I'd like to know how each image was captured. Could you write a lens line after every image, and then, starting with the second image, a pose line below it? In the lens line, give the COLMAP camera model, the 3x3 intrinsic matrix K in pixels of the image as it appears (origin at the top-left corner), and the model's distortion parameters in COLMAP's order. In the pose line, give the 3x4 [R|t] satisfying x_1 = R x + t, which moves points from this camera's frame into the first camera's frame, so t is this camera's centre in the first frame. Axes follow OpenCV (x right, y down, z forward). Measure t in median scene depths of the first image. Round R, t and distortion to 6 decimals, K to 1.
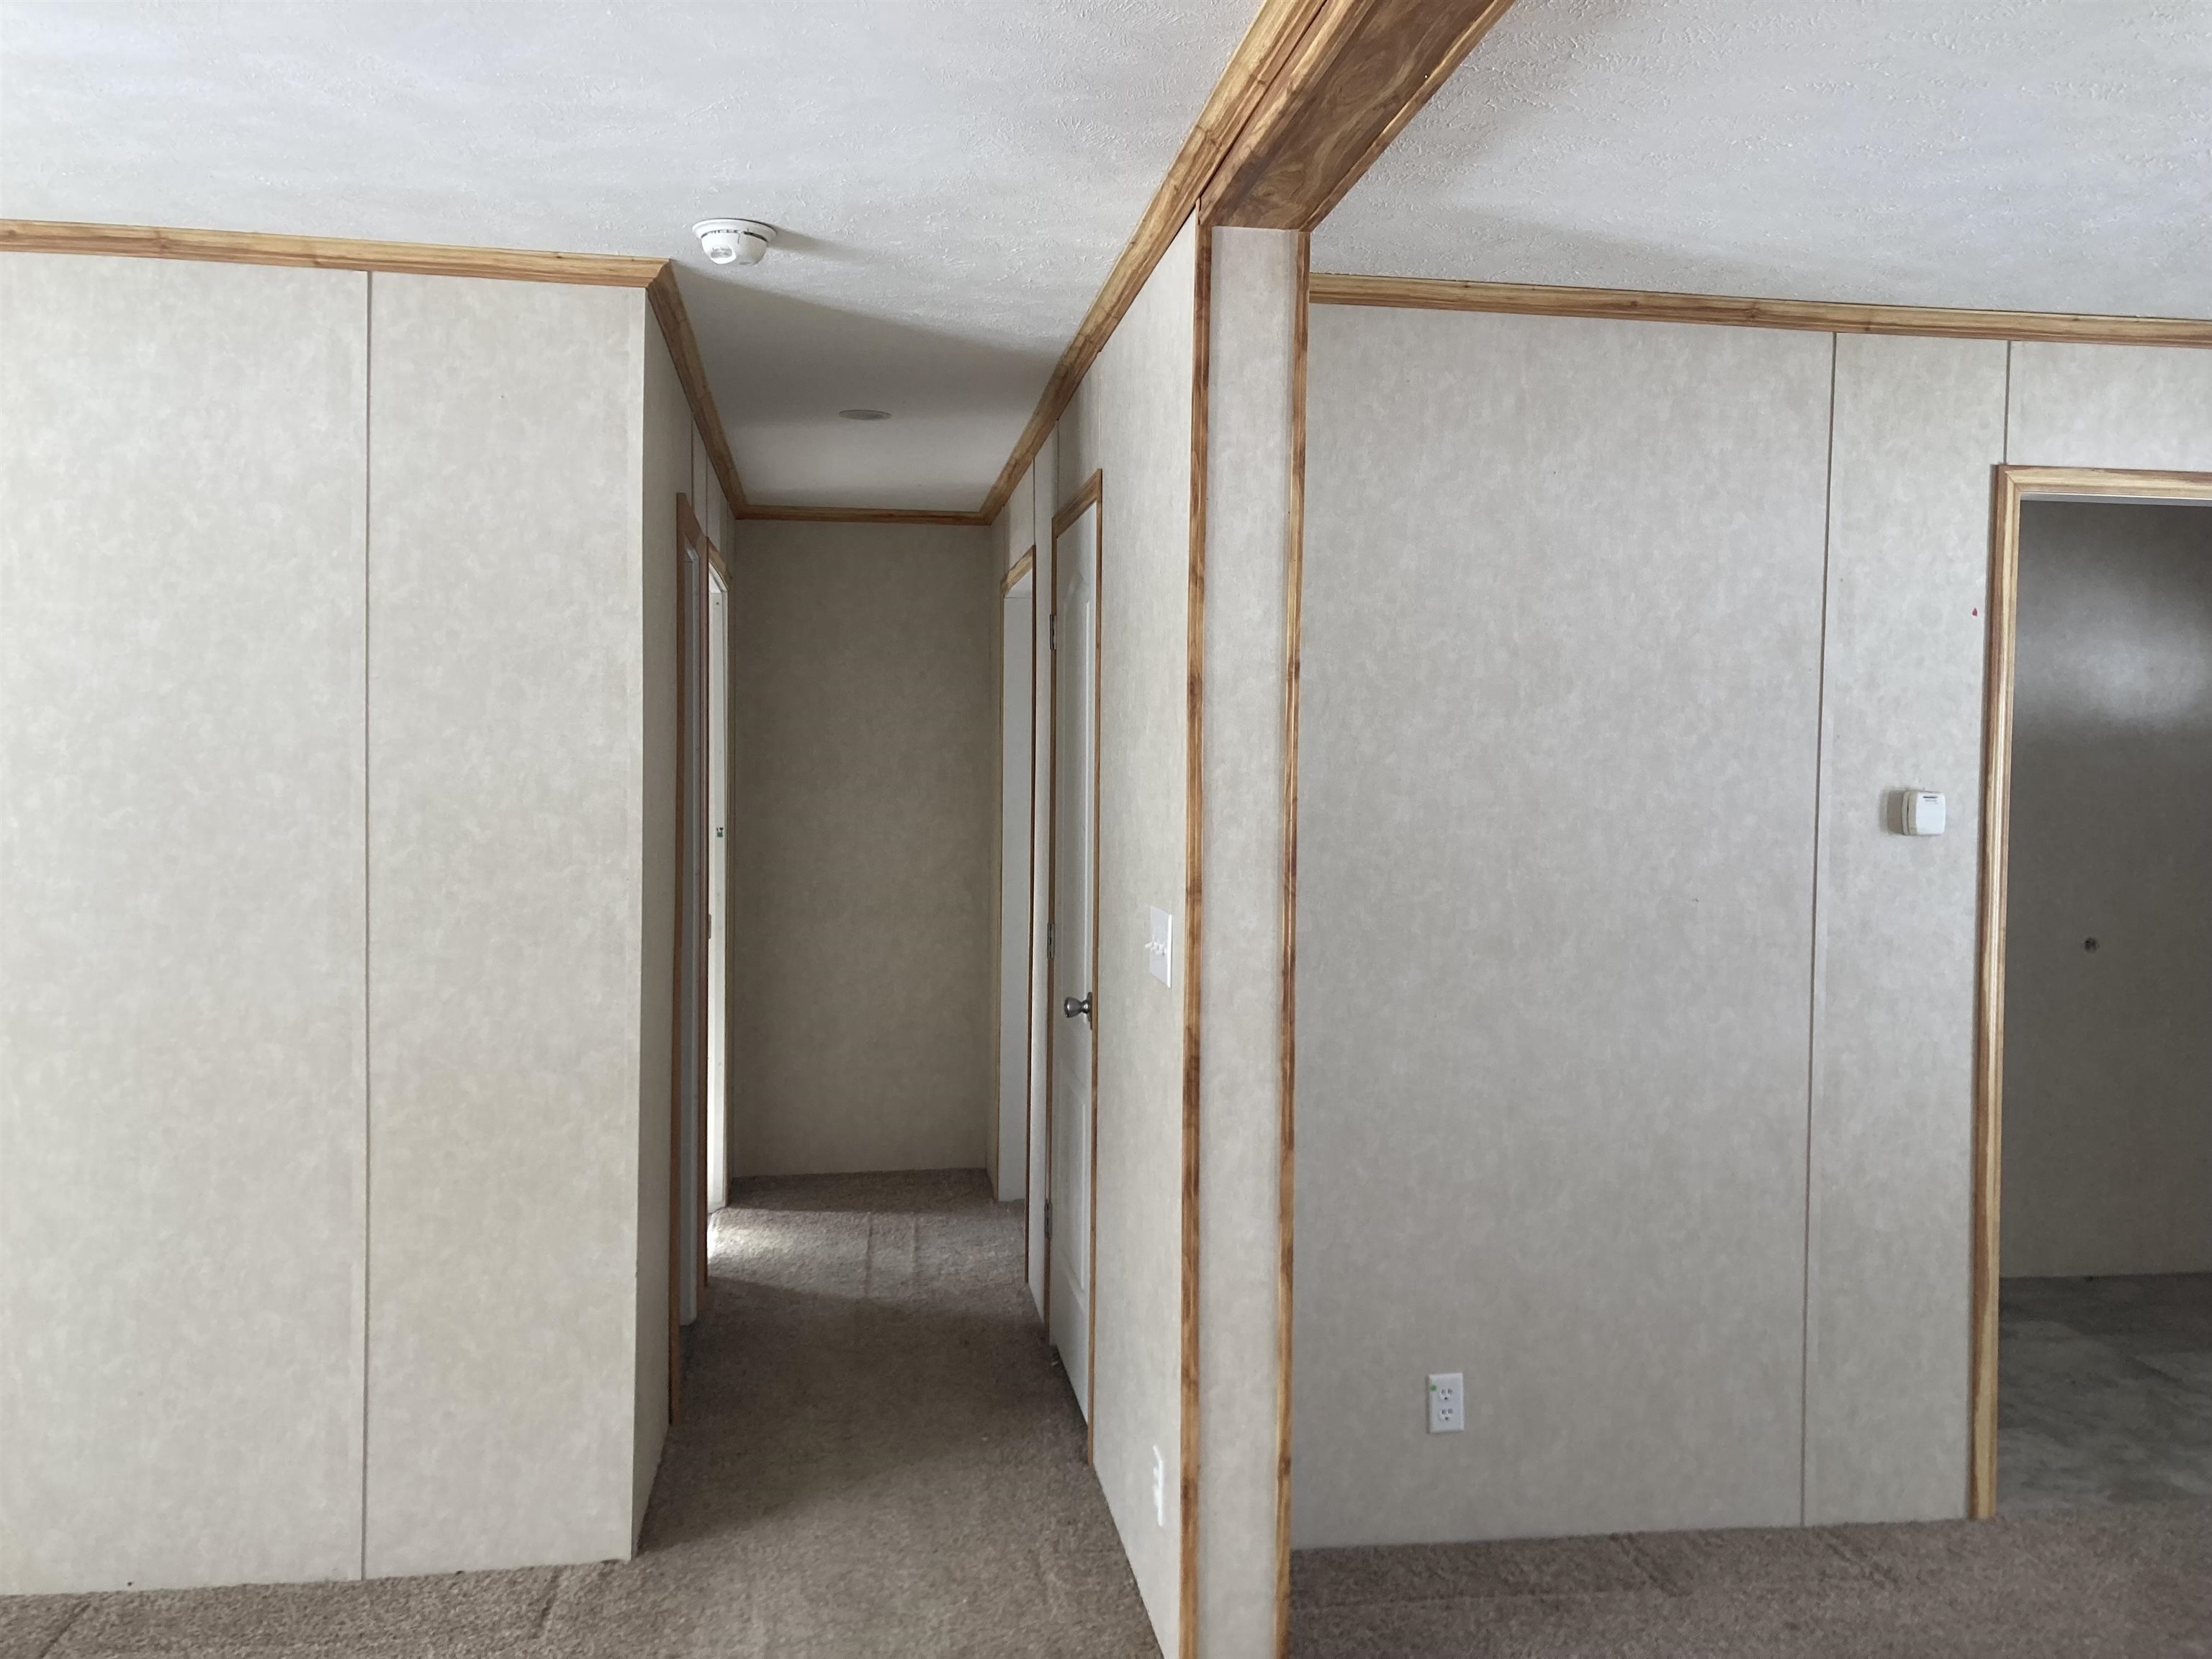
lens RADIAL K [[1788.3, 0, 1111.4], [0, 1788.3, 784.0], [0, 0, 1]] dist [0.059931, -0.055883]
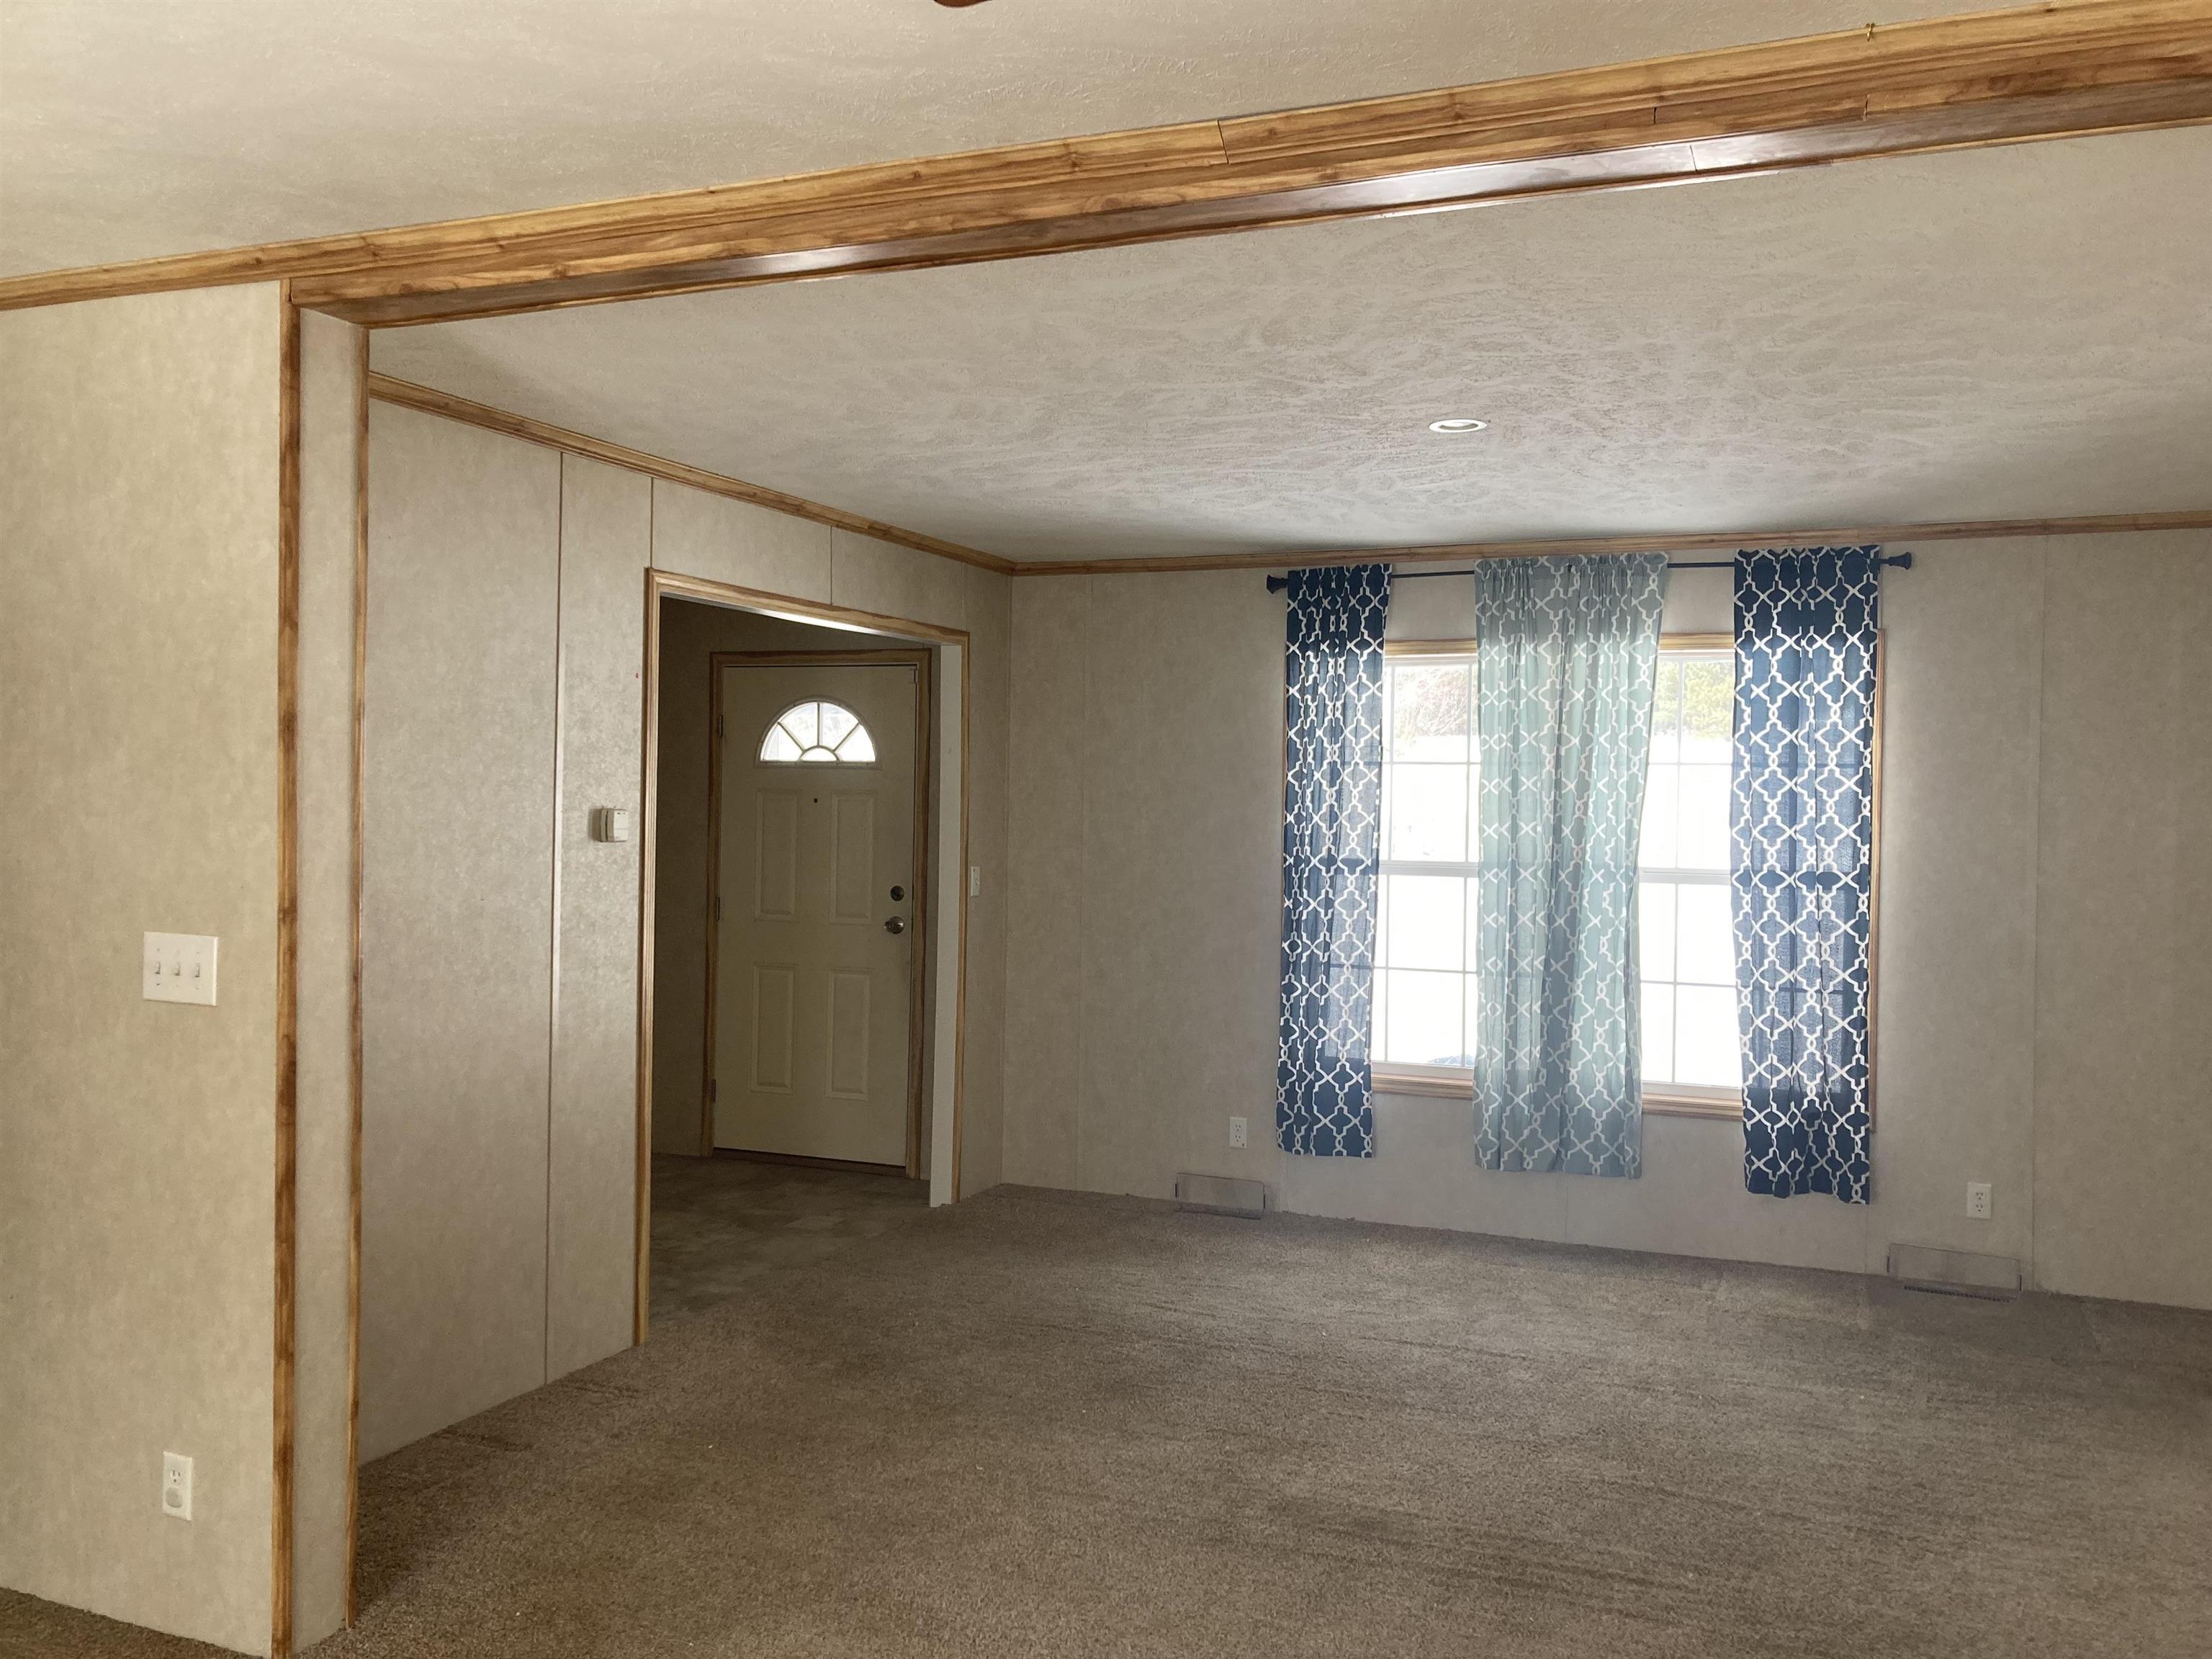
lens RADIAL K [[1784.5, 0, 1111.3], [0, 1784.5, 811.6], [0, 0, 1]] dist [0.074246, -0.090527]
pose [[0.528093, -0.011440, 0.849109, -0.485650], [-0.000133, 0.999908, 0.013555, -0.012057], [-0.849186, -0.007271, 0.528043, -0.007901]]
